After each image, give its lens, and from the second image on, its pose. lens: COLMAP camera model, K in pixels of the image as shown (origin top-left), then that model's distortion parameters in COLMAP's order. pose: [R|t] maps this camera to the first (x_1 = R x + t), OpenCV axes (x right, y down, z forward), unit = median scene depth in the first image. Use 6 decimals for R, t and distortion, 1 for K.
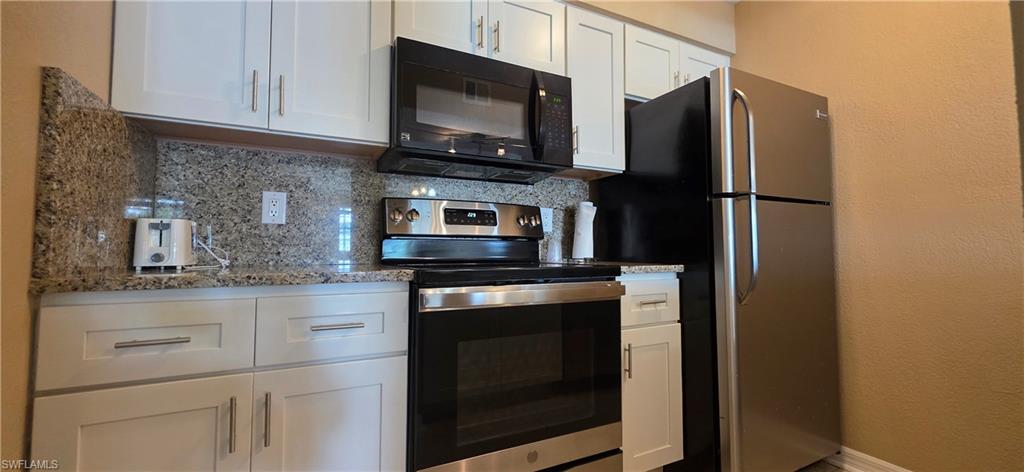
lens RADIAL K [[410.1, 0, 514.8], [0, 410.1, 232.3], [0, 0, 1]] dist [0.002697, 0.000614]
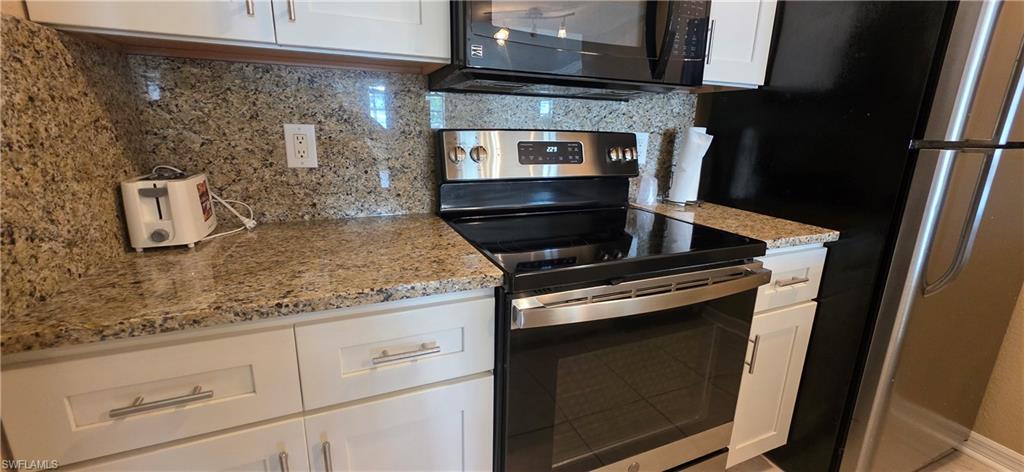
lens RADIAL K [[410.1, 0, 514.8], [0, 410.1, 232.3], [0, 0, 1]] dist [0.002697, 0.000614]
pose [[0.997004, 0.039158, -0.066702, -0.137927], [-0.018139, 0.956699, 0.290515, -0.135656], [0.075189, -0.288435, 0.954543, 0.263975]]
